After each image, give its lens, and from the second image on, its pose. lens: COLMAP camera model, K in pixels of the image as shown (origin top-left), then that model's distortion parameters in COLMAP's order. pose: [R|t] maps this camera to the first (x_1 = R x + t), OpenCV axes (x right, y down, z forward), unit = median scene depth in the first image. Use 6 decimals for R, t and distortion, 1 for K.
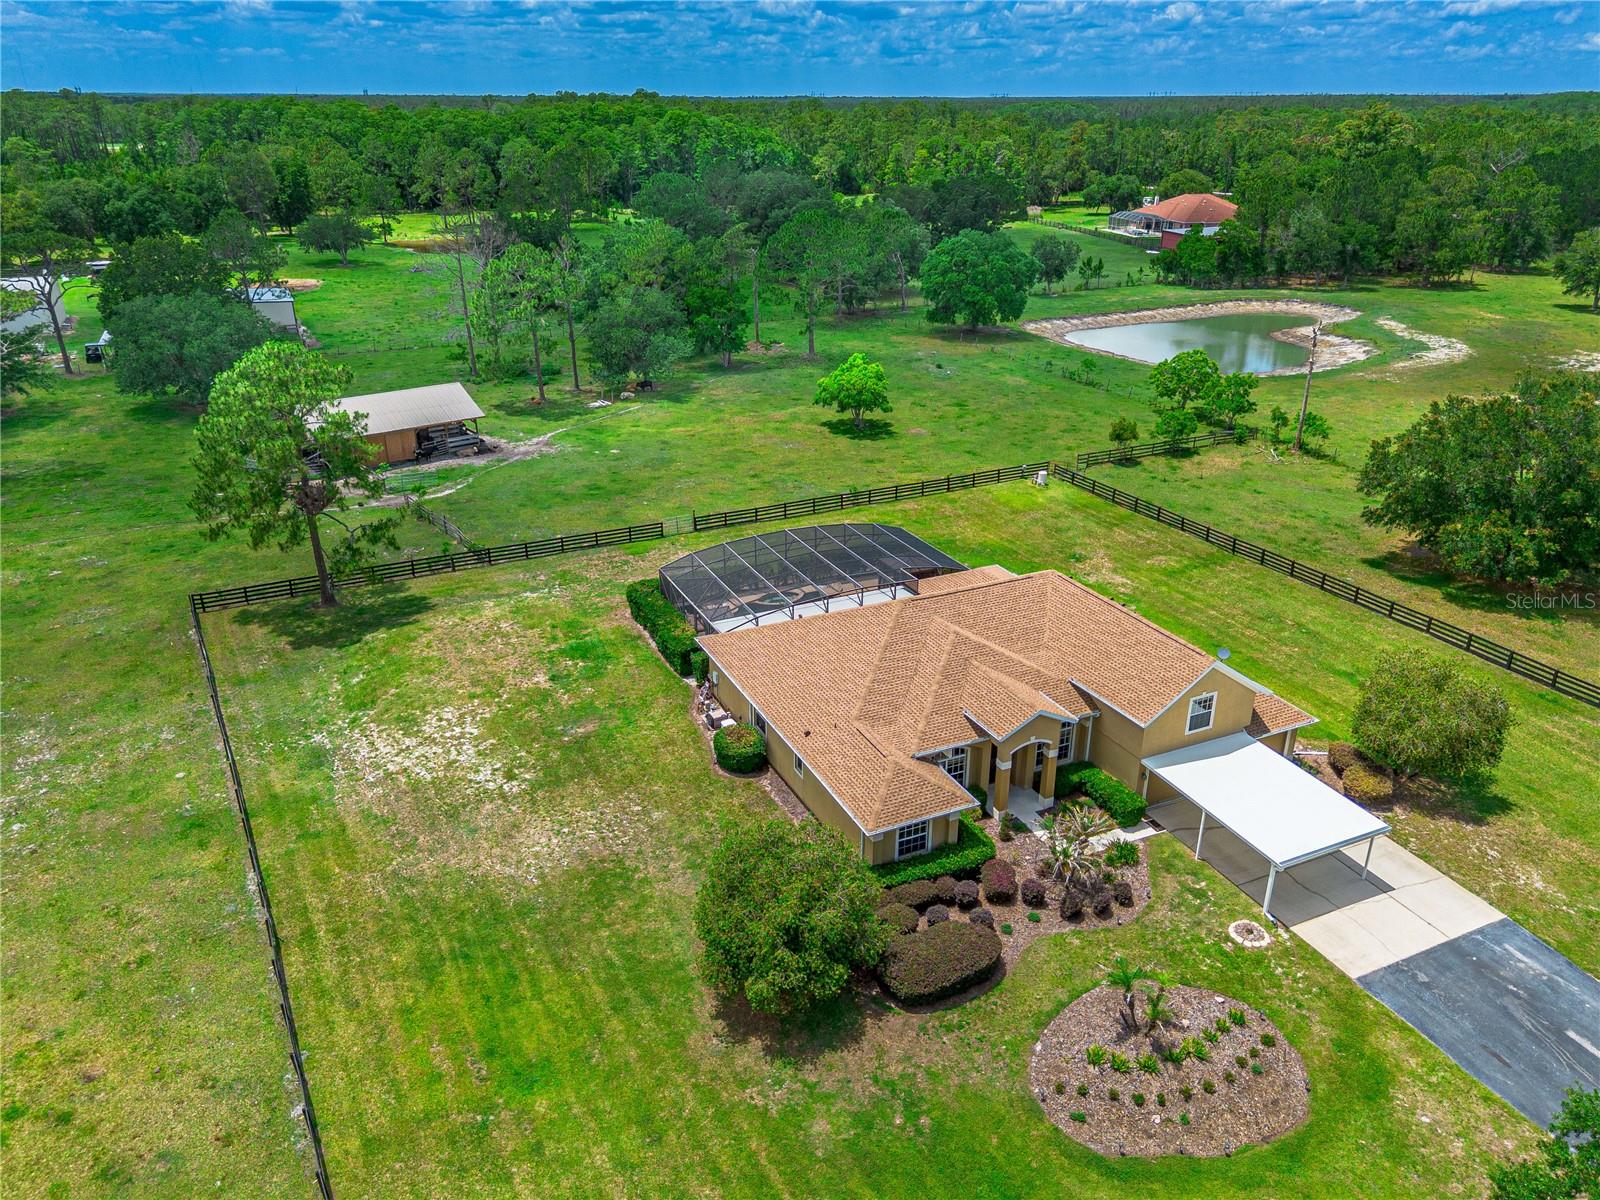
lens RADIAL K [[1133.8, 0, 800.0], [0, 1133.8, 600.0], [0, 0, 1]] dist [0.061884, -0.056493]
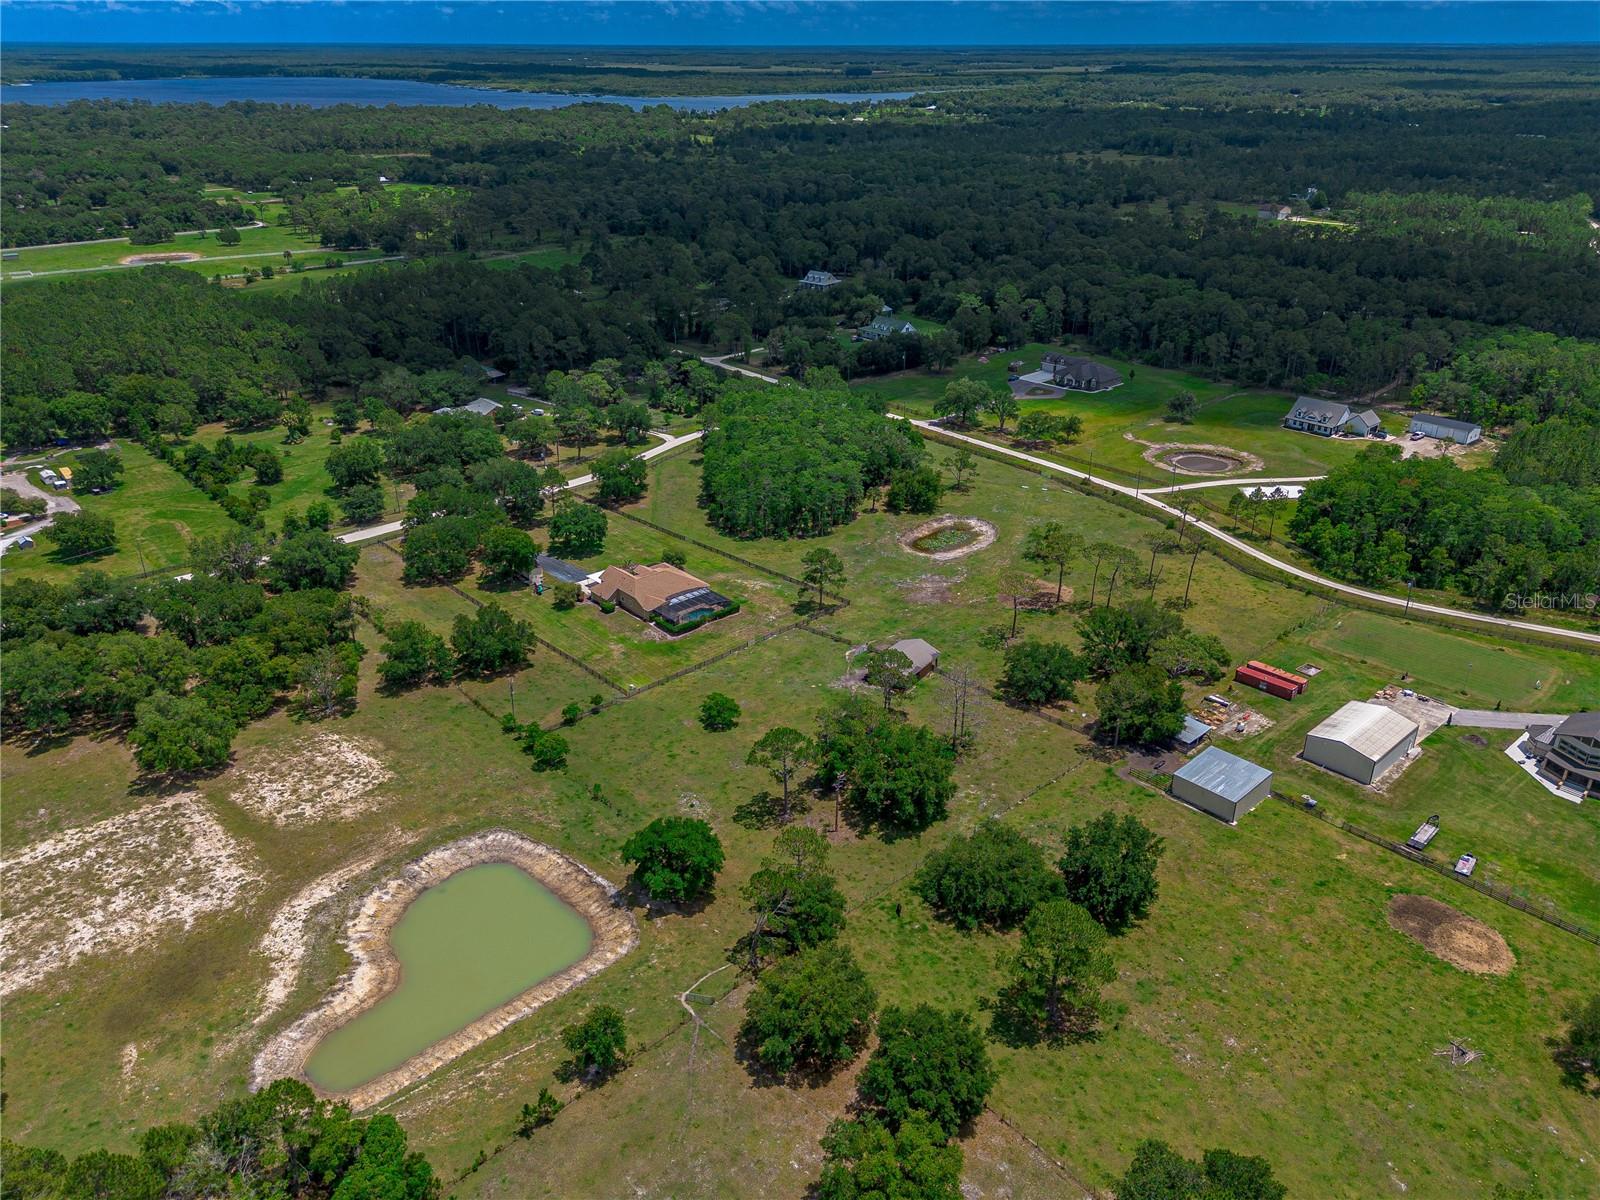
lens RADIAL K [[1163.0, 0, 800.0], [0, 1163.0, 600.0], [0, 0, 1]] dist [0.082787, -0.072259]
pose [[-0.958163, 0.124282, -0.257832, 0.772652], [-0.113540, 0.661864, 0.740976, -3.413094], [0.262739, 0.739250, -0.620063, 3.966478]]
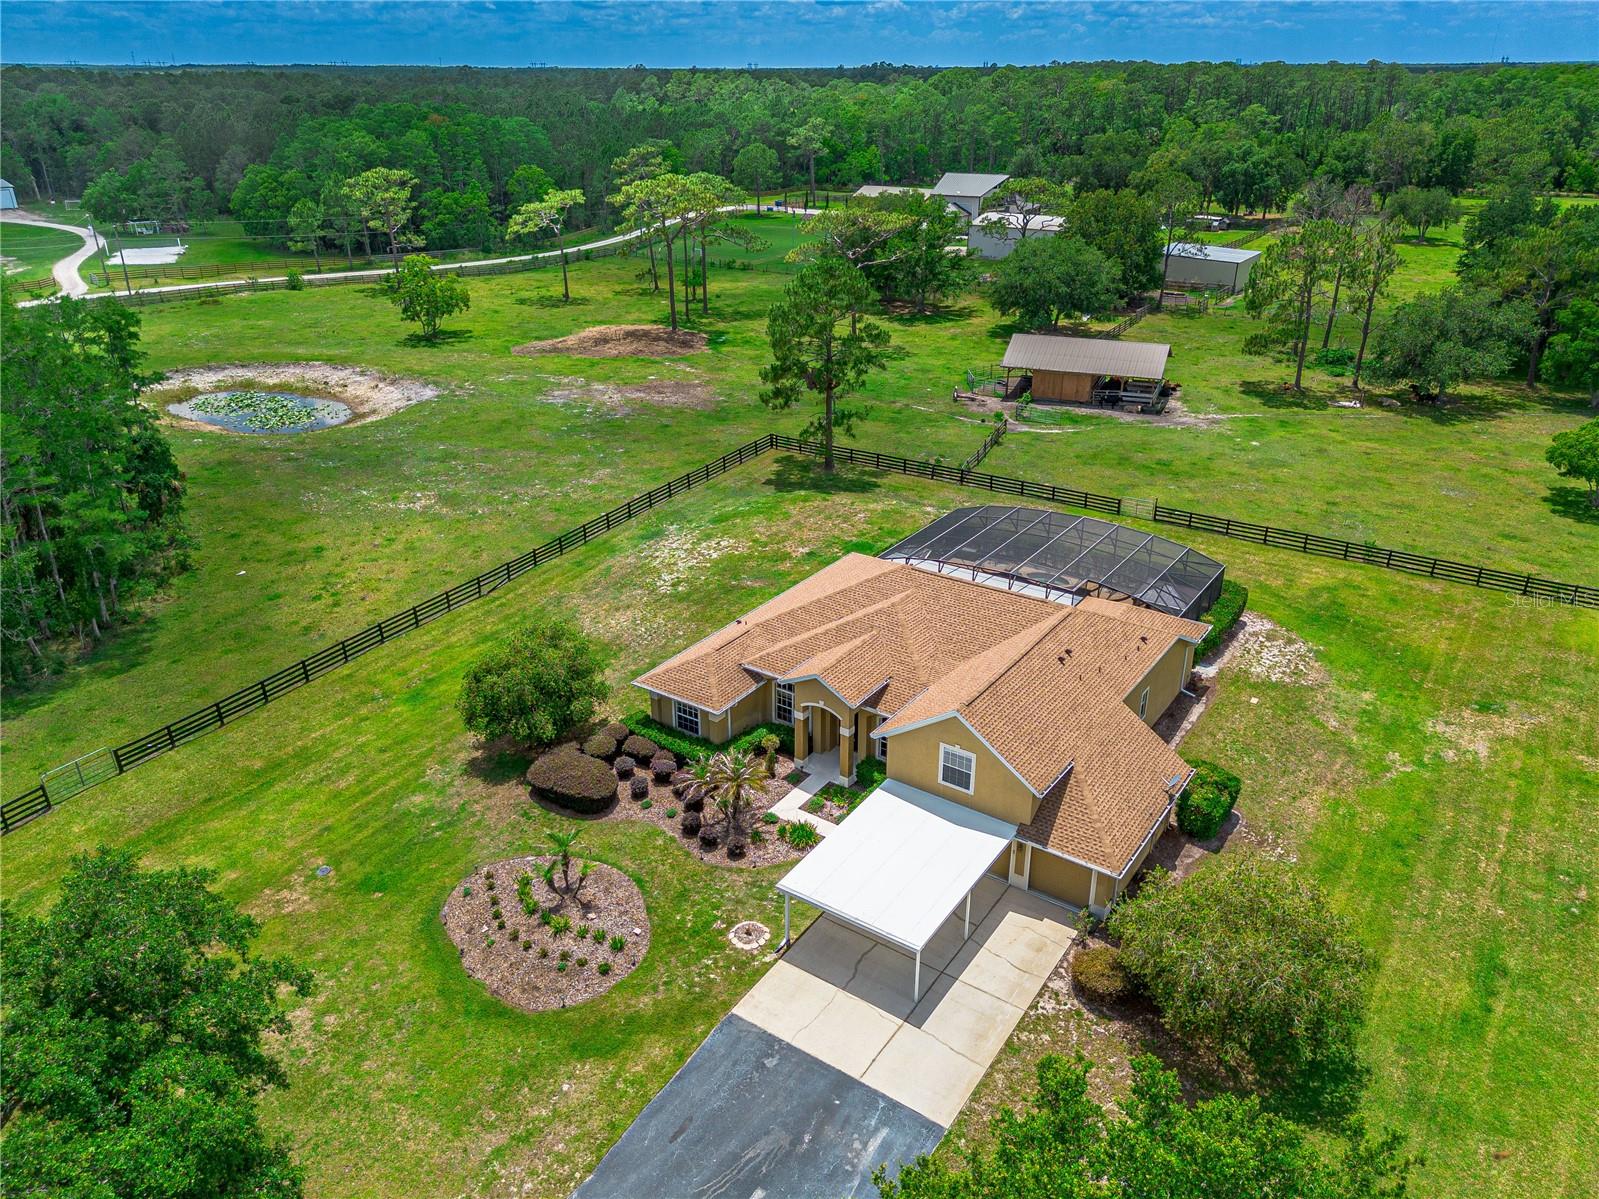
lens RADIAL K [[1142.8, 0, 799.5], [0, 1142.8, 599.5], [0, 0, 1]] dist [0.085951, -0.086773]
pose [[0.503302, 0.359277, -0.785880, 0.748093], [-0.345199, 0.917341, 0.198301, -0.123220], [0.792165, 0.171480, 0.585721, 0.287390]]
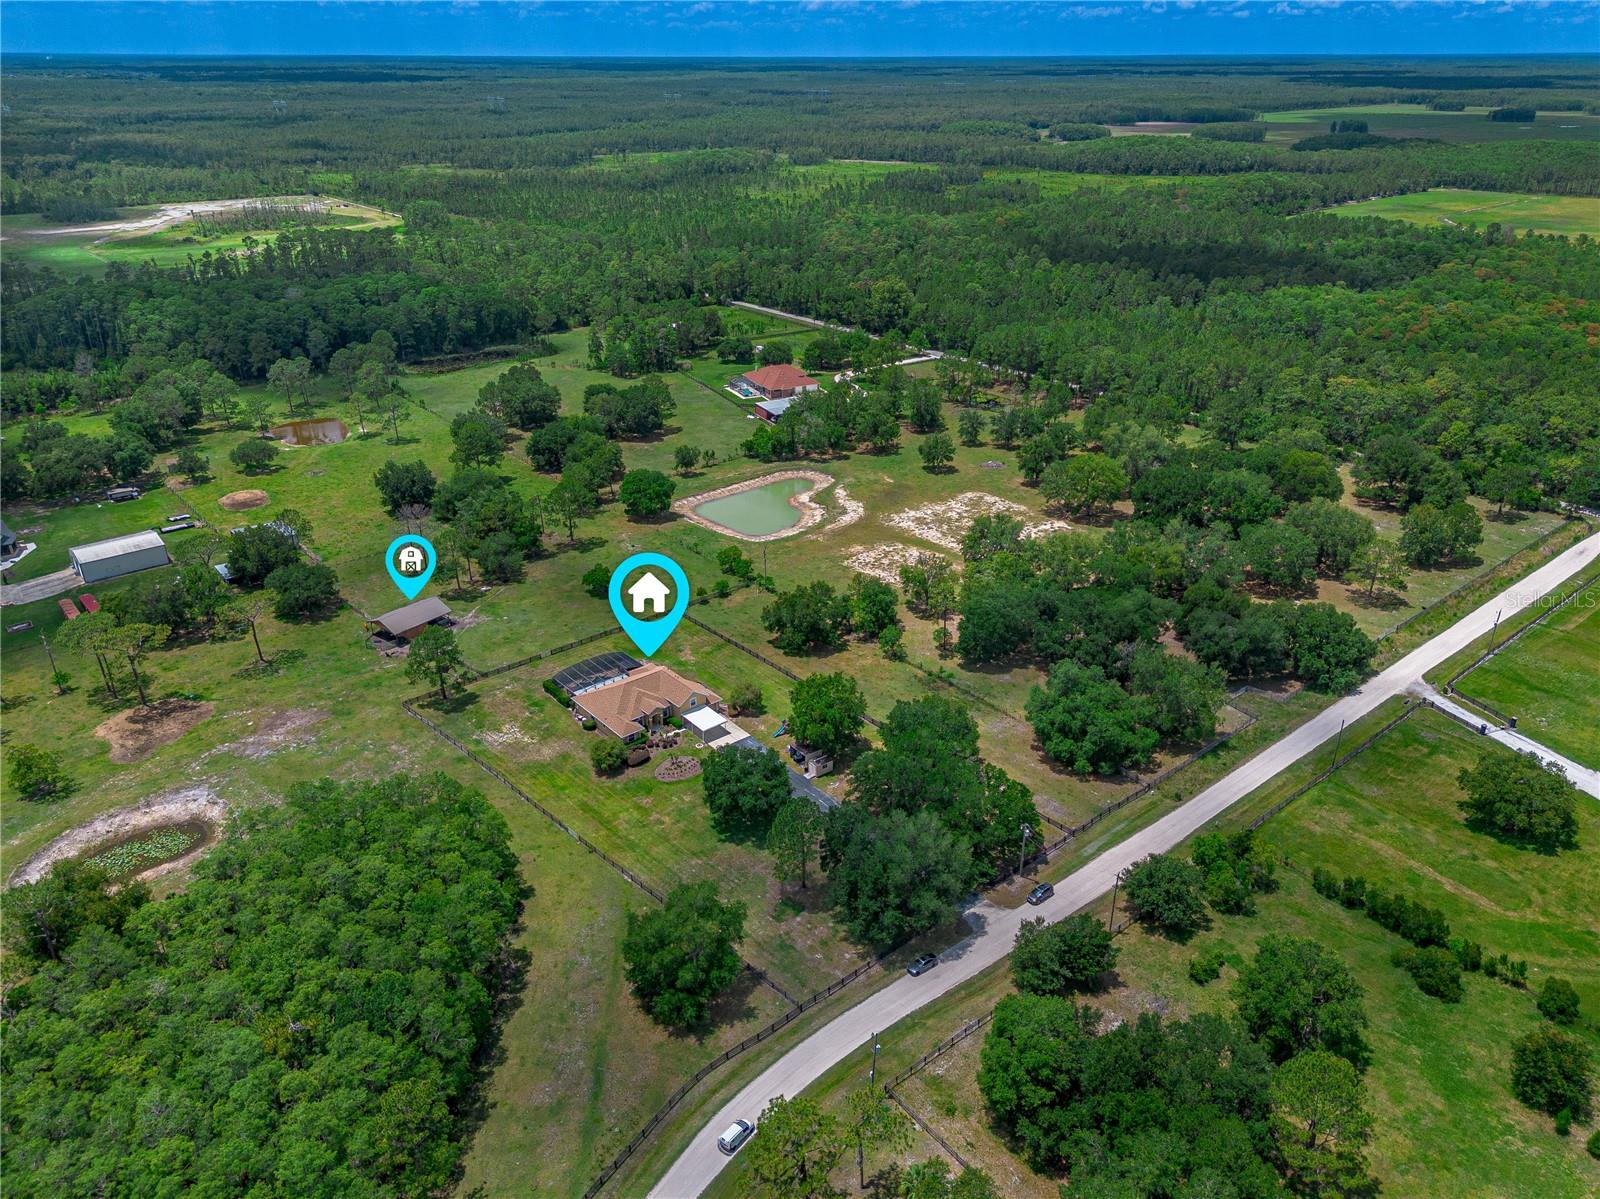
lens RADIAL K [[1135.1, 0, 800.0], [0, 1135.1, 599.5], [0, 0, 1]] dist [0.093294, -0.095176]
pose [[0.967659, -0.109341, 0.227335, -0.173497], [0.102361, 0.993847, 0.042308, -0.360797], [-0.230562, -0.017669, 0.972897, -2.768340]]
